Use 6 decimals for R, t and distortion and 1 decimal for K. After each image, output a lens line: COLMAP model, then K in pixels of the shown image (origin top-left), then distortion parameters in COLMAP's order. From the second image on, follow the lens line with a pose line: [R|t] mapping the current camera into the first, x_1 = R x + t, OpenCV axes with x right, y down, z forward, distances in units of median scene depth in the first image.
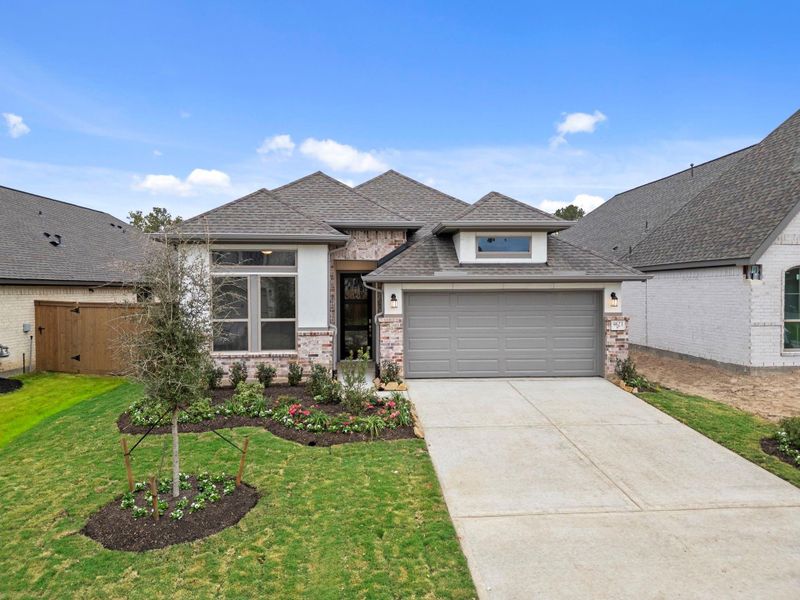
lens RADIAL K [[437.8, 0, 400.0], [0, 437.8, 300.0], [0, 0, 1]] dist [0.031603, -0.012600]
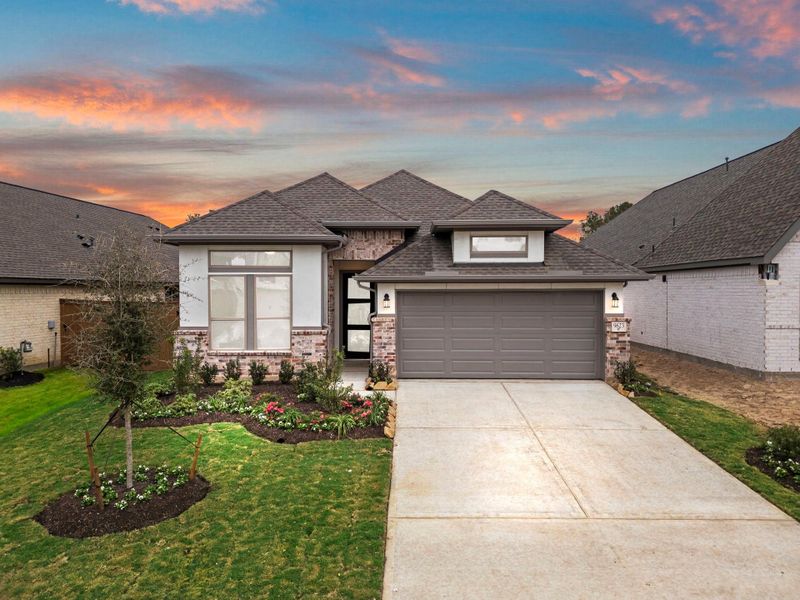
lens RADIAL K [[437.8, 0, 400.0], [0, 437.8, 300.0], [0, 0, 1]] dist [0.031603, -0.012600]
pose [[0.997299, 0.003649, -0.073361, 0.125374], [-0.003587, 0.999993, 0.000979, -0.000822], [0.073364, -0.000713, 0.997305, 0.003444]]
